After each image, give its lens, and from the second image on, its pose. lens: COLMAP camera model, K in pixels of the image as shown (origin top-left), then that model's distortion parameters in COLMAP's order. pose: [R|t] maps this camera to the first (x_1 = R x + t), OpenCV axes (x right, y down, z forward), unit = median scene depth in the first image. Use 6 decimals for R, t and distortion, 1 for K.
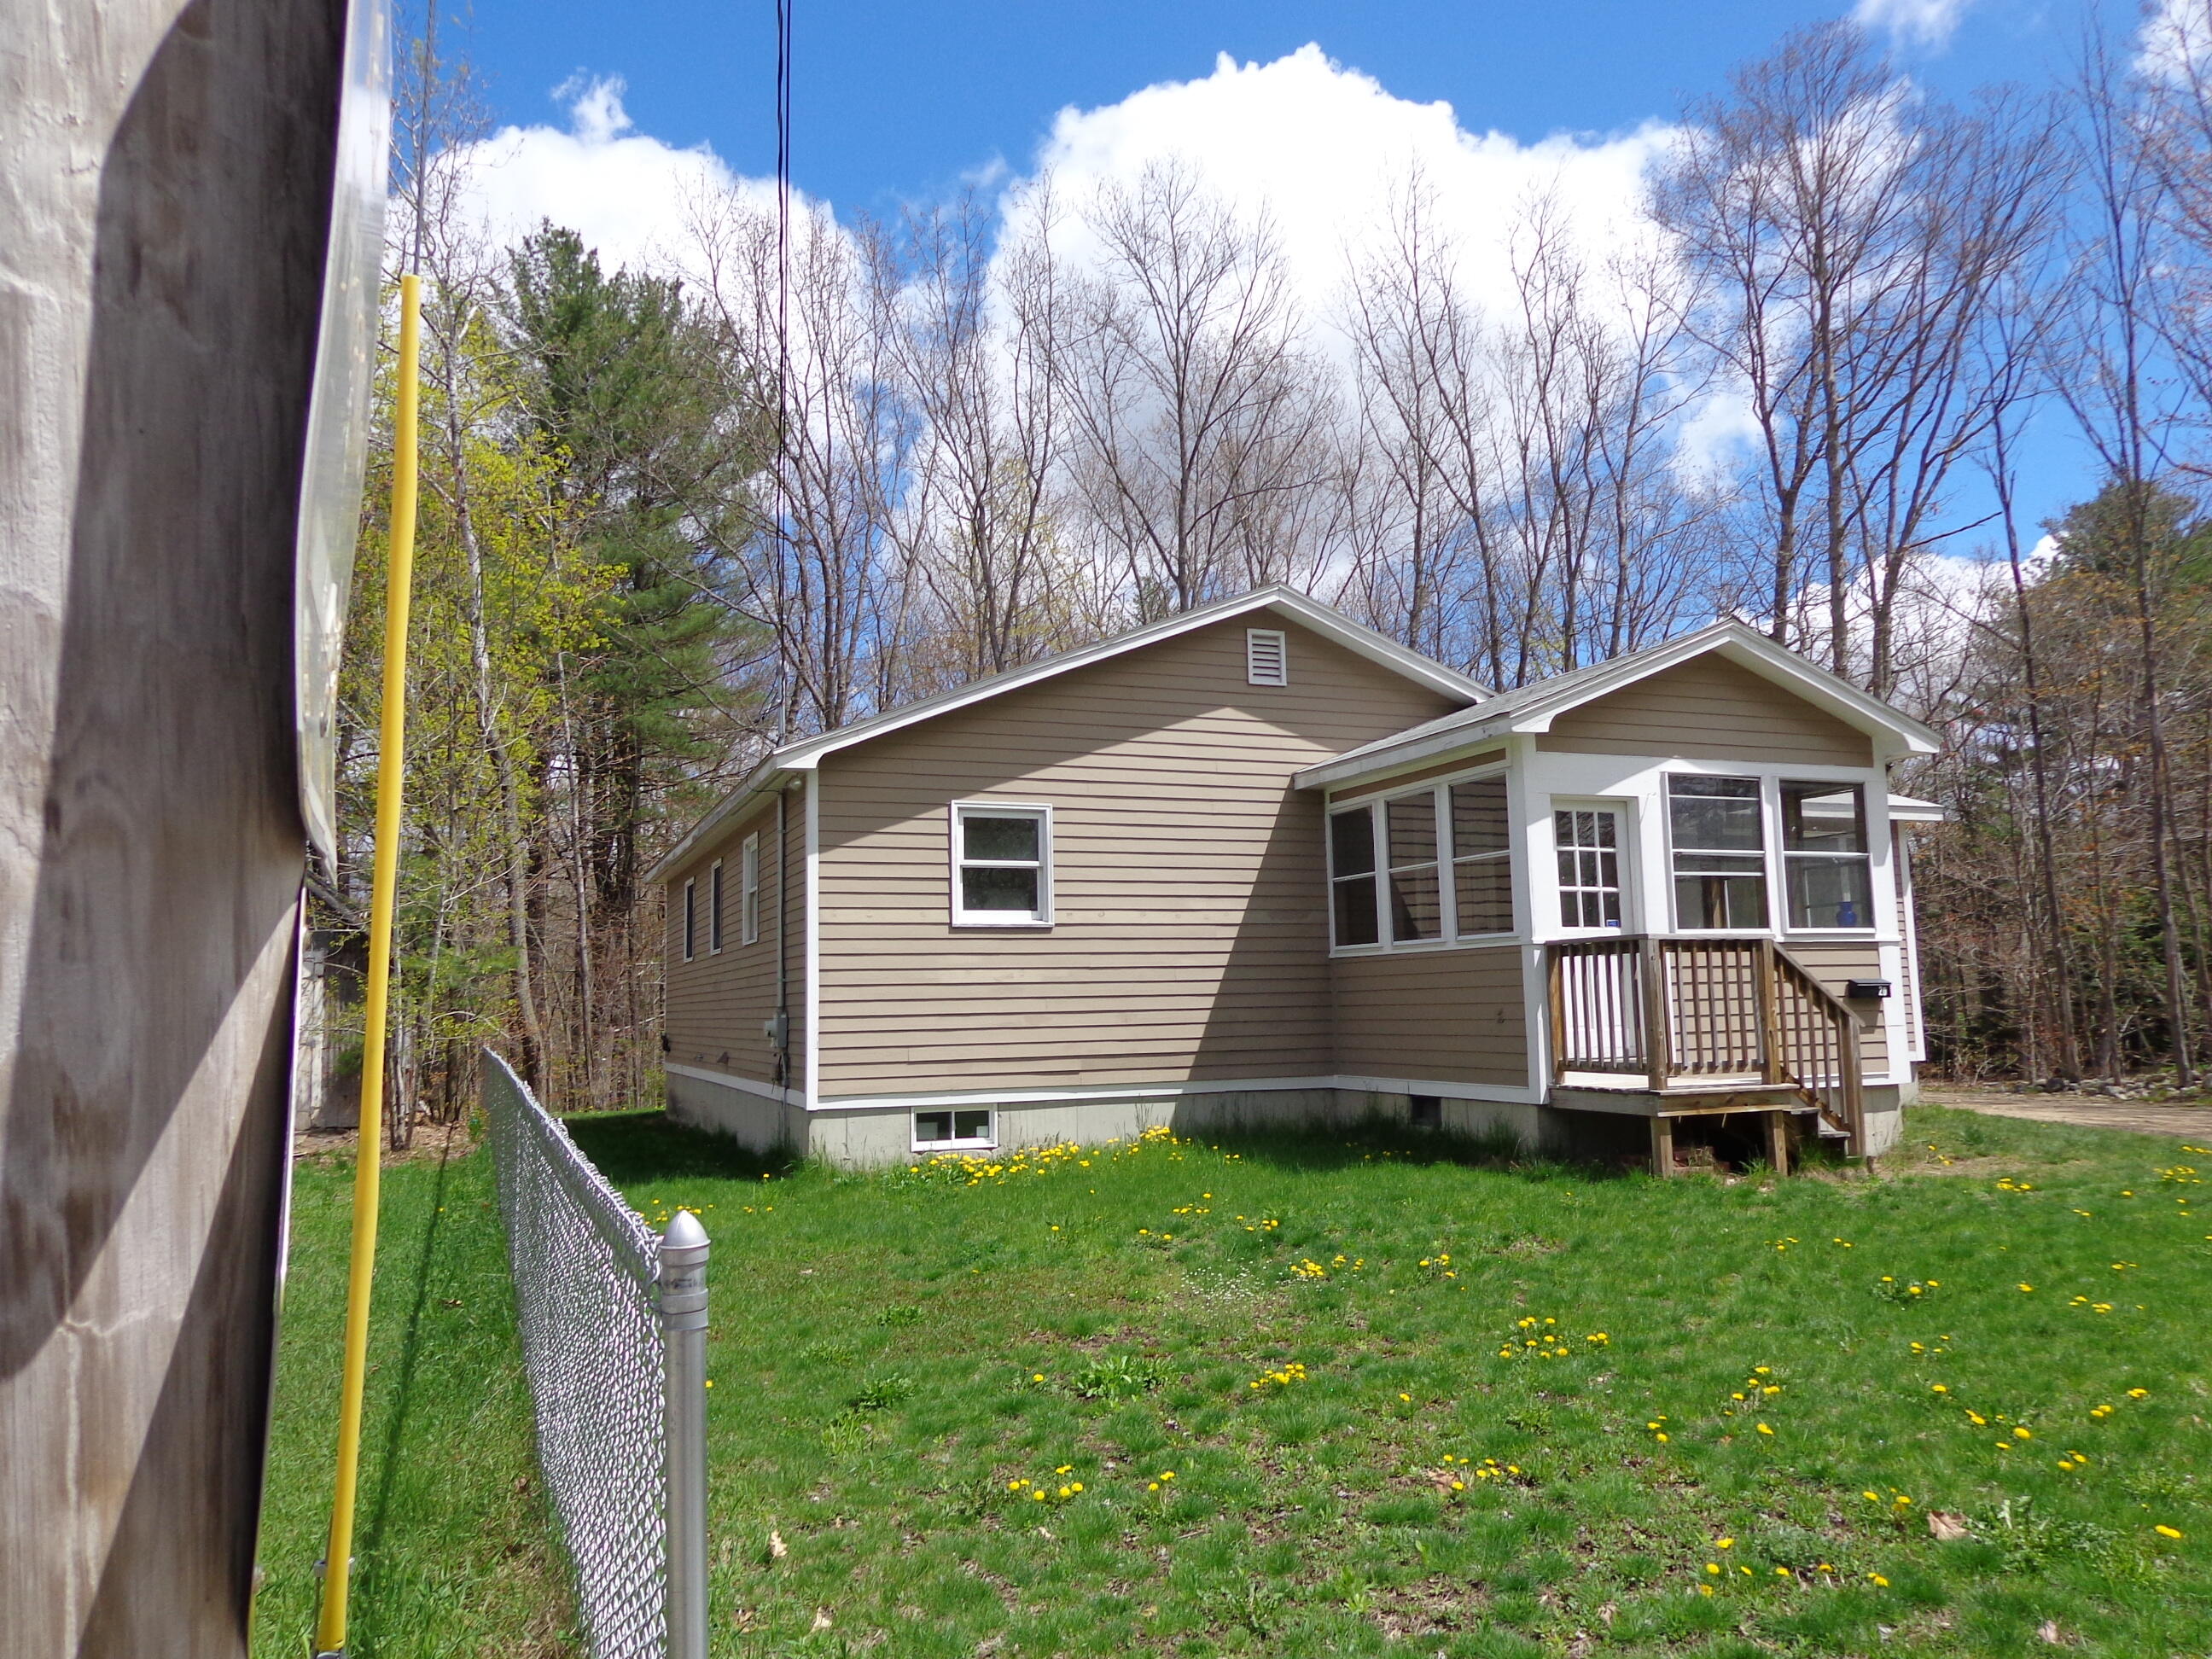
lens RADIAL K [[1553.9, 0, 1125.9], [0, 1553.9, 840.8], [0, 0, 1]] dist [0.006382, -0.000115]
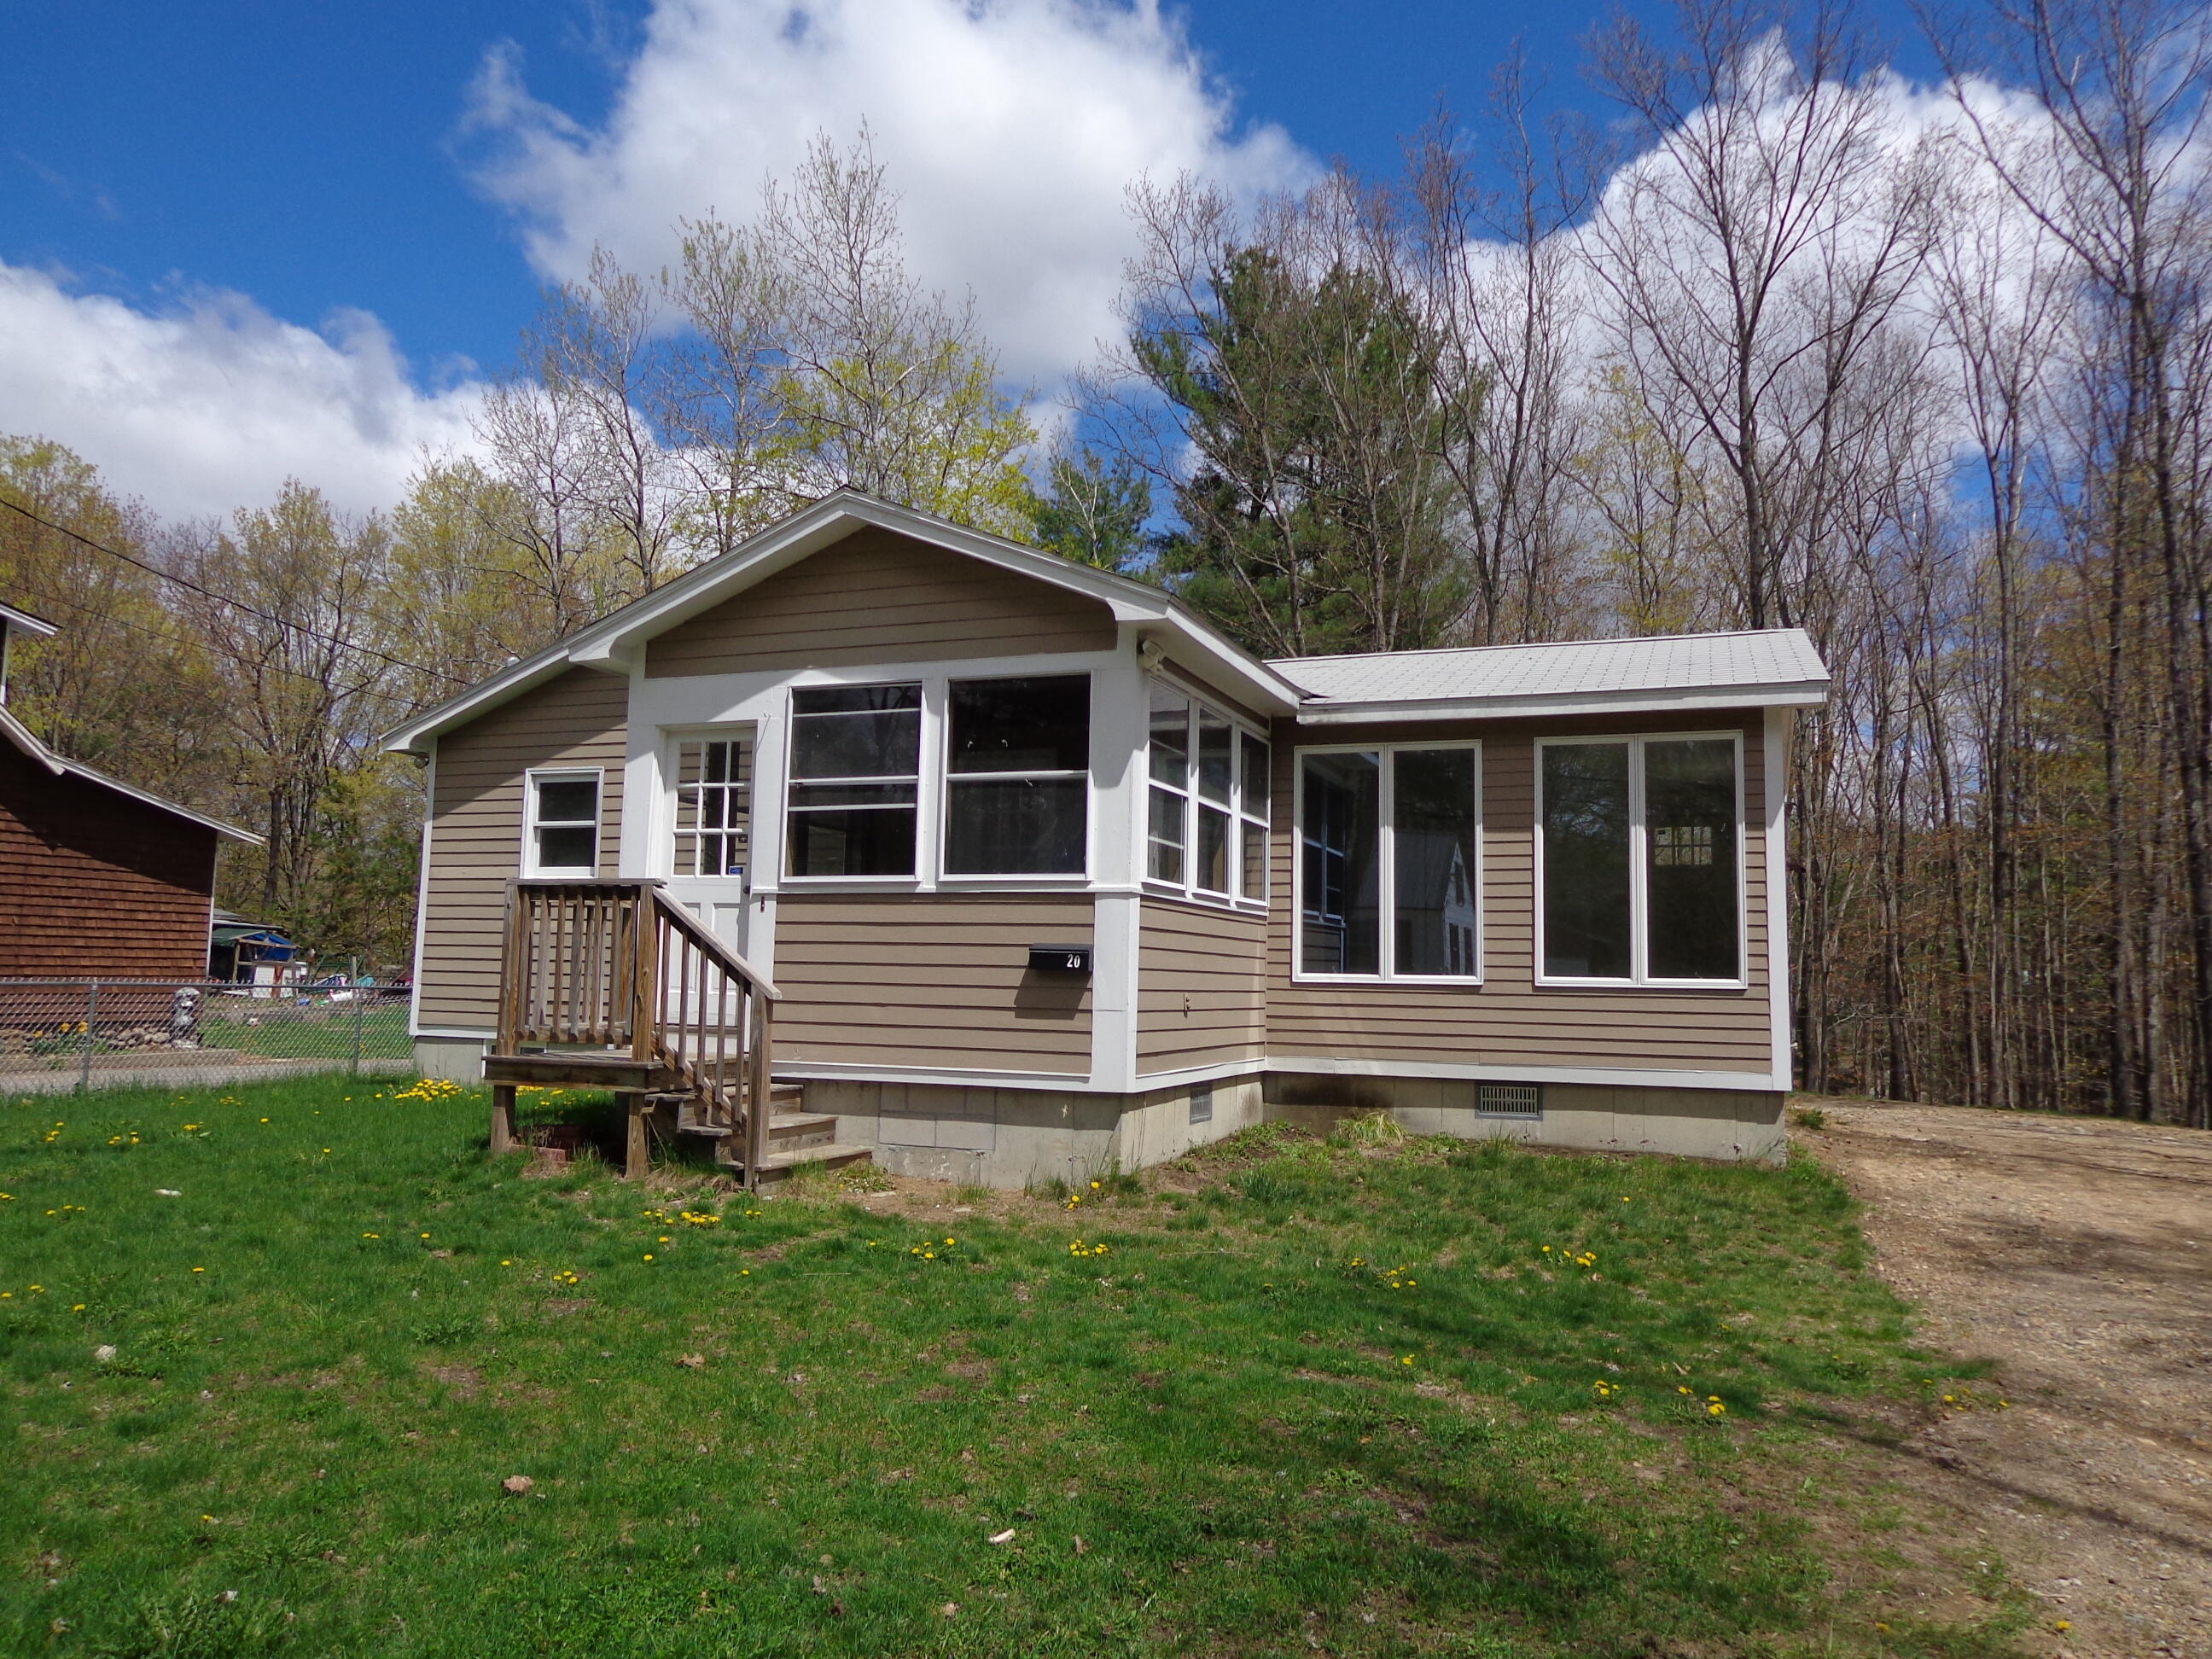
lens RADIAL K [[1553.9, 0, 1125.9], [0, 1553.9, 840.8], [0, 0, 1]] dist [0.006382, -0.000115]
pose [[0.732843, -0.024827, -0.679944, 1.012665], [0.032099, 0.999483, -0.001898, 0.043940], [0.679640, -0.020435, 0.733261, 0.499319]]
